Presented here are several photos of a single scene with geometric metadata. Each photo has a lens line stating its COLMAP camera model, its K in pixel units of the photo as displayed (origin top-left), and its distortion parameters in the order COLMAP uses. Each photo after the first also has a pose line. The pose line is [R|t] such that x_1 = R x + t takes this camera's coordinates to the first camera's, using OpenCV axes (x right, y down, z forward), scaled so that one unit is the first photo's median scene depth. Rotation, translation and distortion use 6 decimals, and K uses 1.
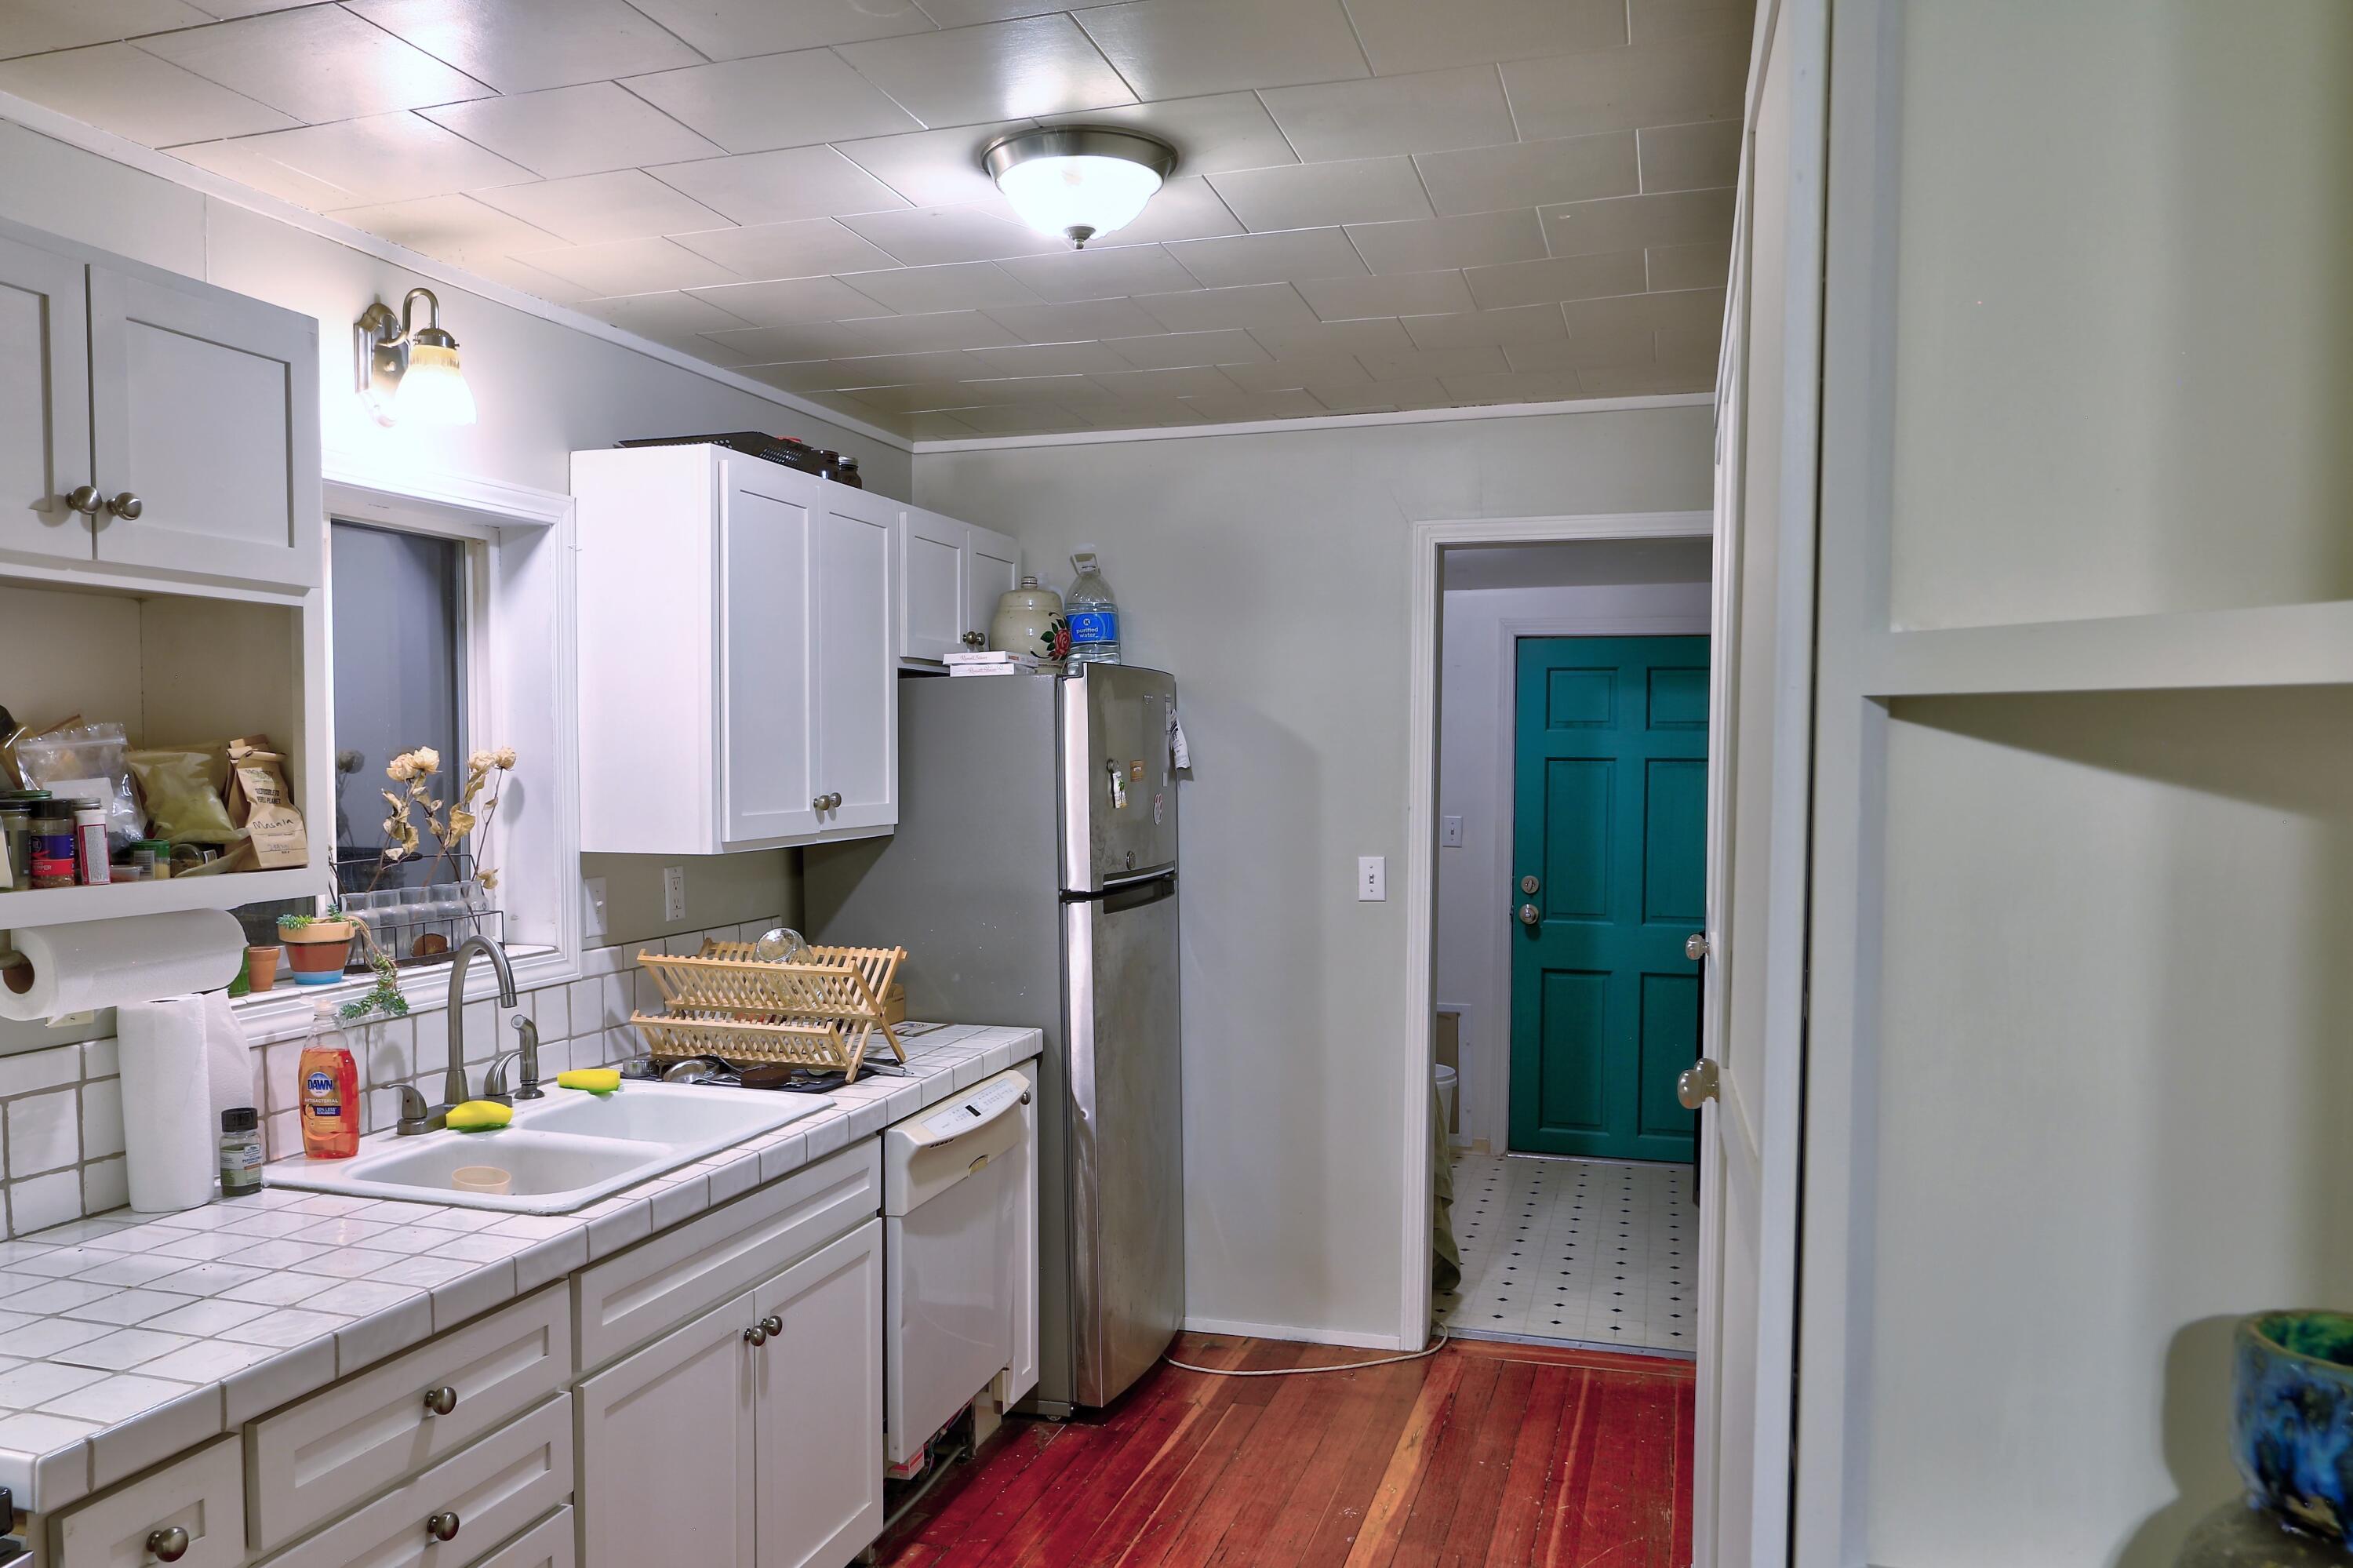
lens RADIAL K [[1776.8, 0, 1122.8], [0, 1776.8, 861.4], [0, 0, 1]] dist [-0.014670, -0.000833]
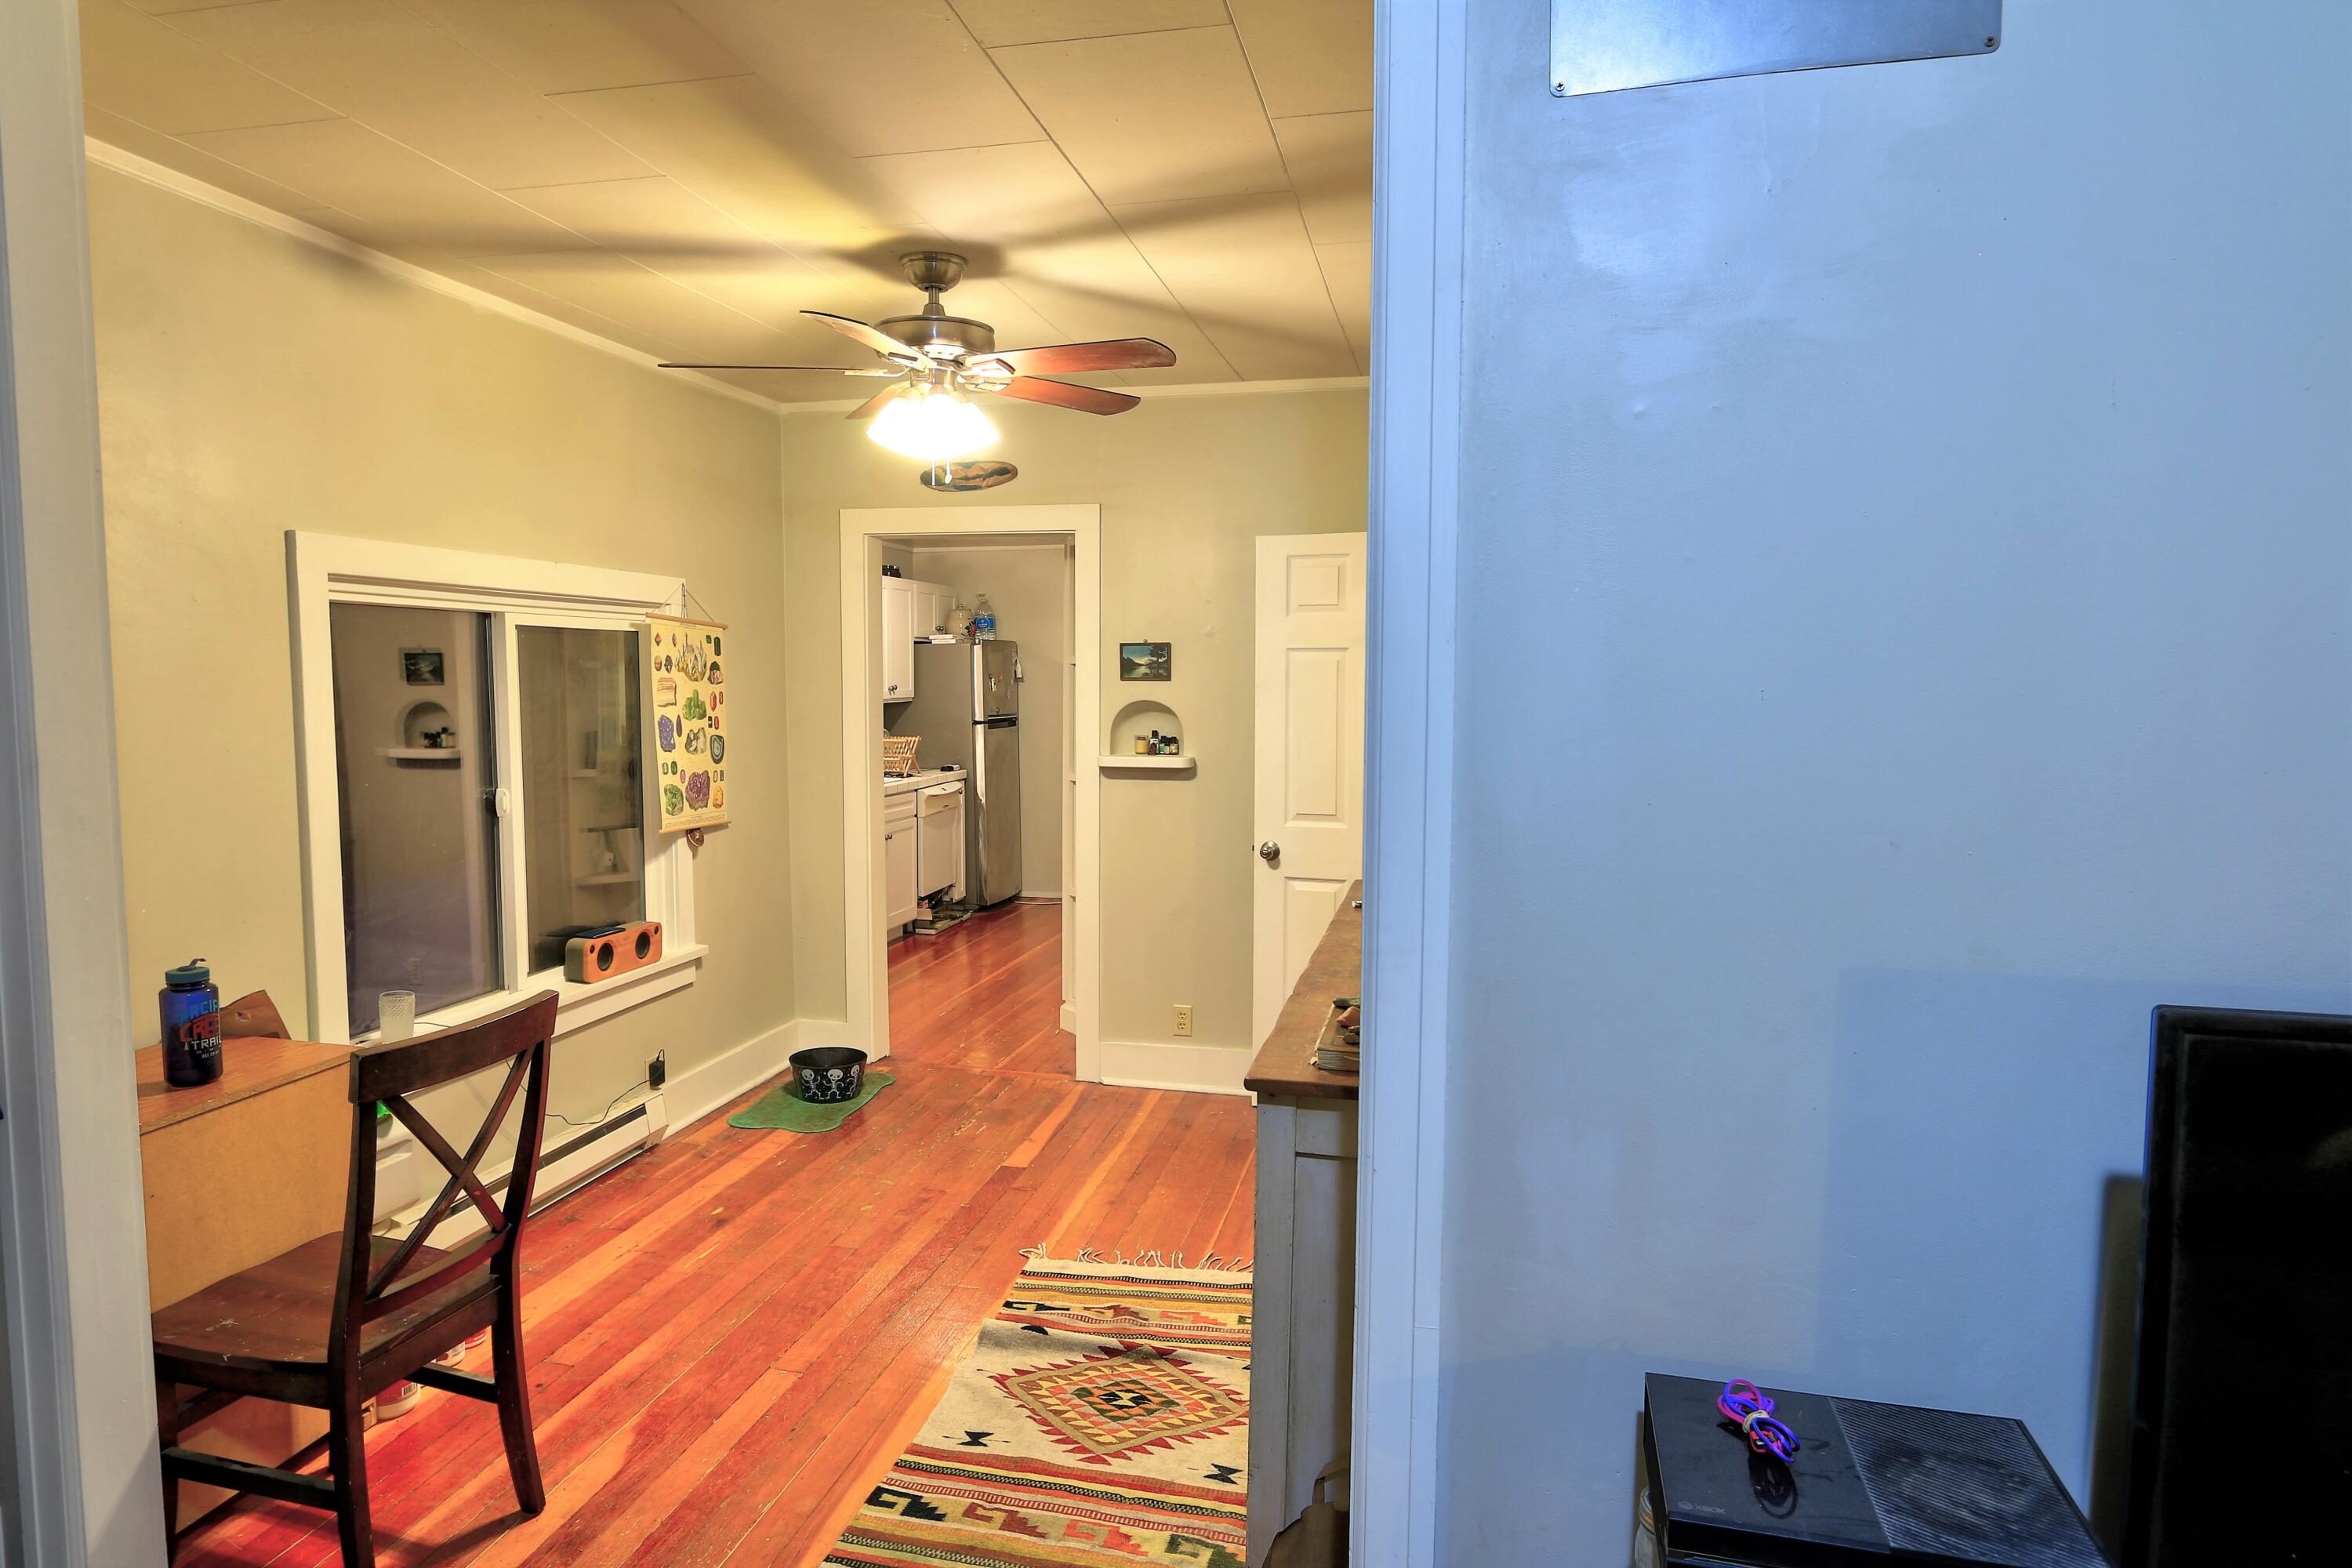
lens RADIAL K [[1436.9, 0, 1125.2], [0, 1436.9, 790.0], [0, 0, 1]] dist [0.006347, 0.001466]
pose [[0.997594, -0.002382, 0.069286, 0.047734], [0.001048, 0.999814, 0.019277, 0.082552], [-0.069319, -0.019158, 0.997411, -1.289781]]
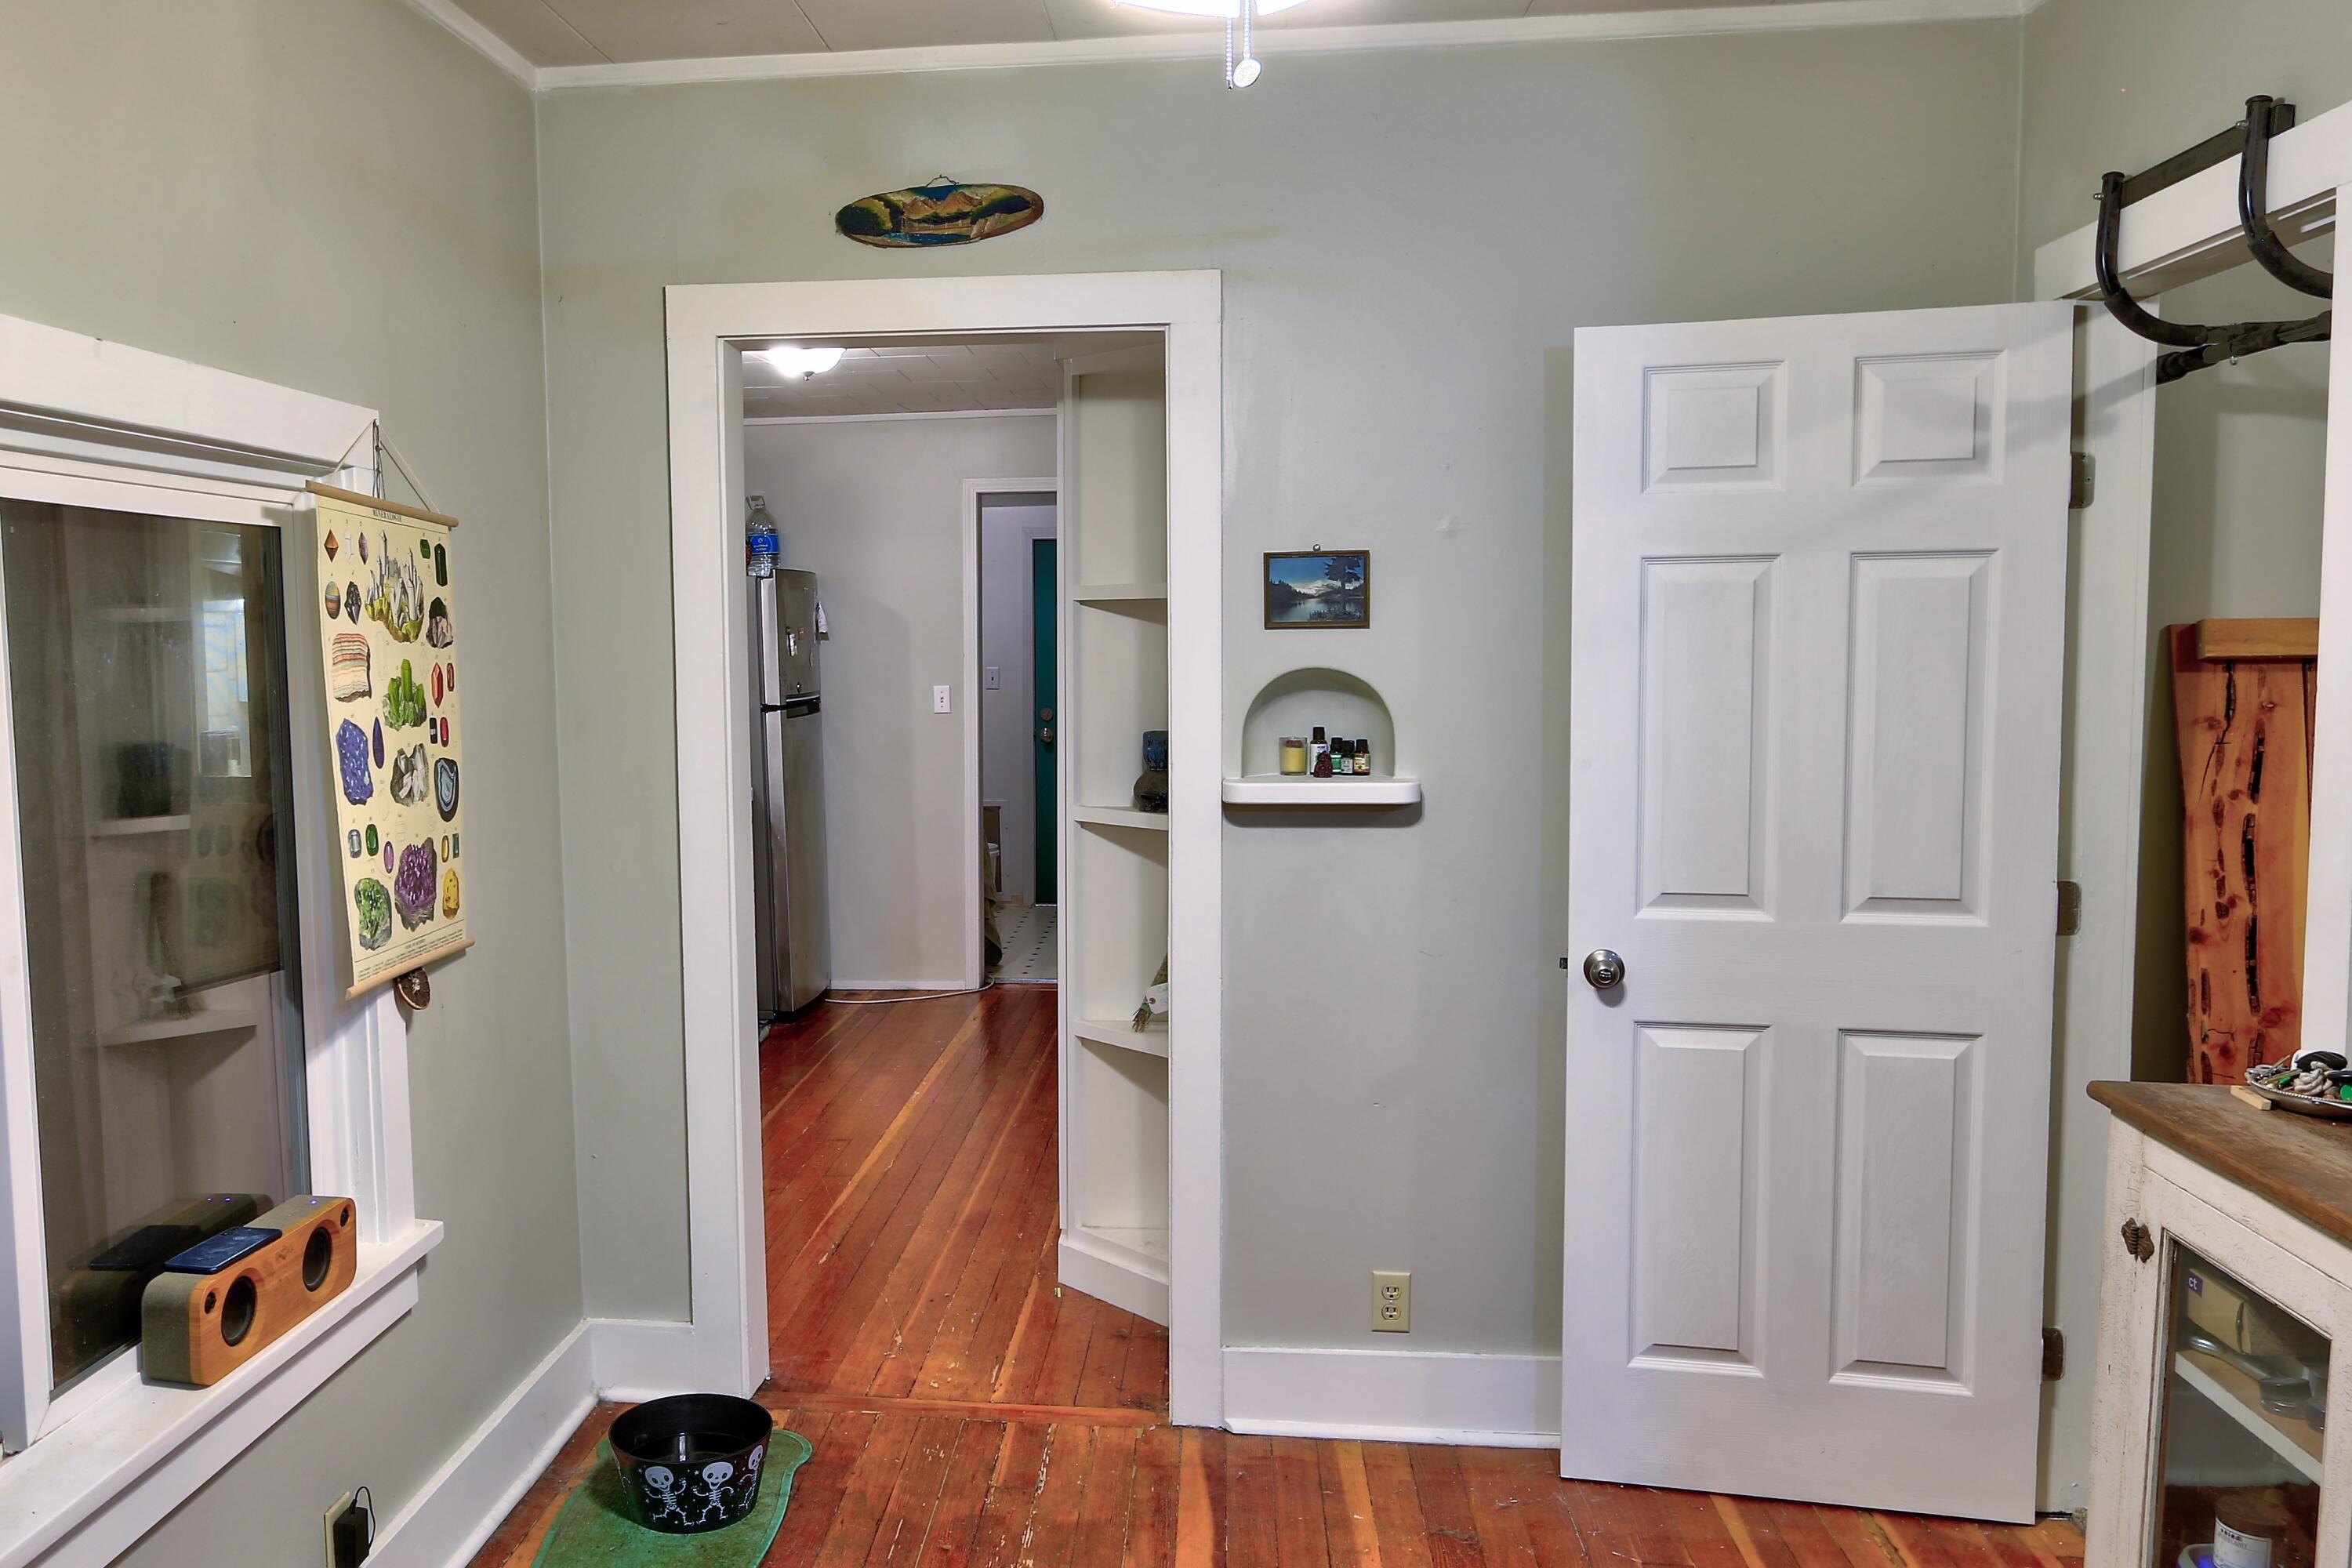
lens RADIAL K [[1878.1, 0, 1005.6], [0, 1878.1, 794.9], [0, 0, 1]] dist [-0.022200, 0.010195]
pose [[0.982411, -0.026330, 0.184867, -0.138838], [0.021535, 0.999379, 0.027899, 0.057030], [-0.185487, -0.023428, 0.982367, -0.792277]]
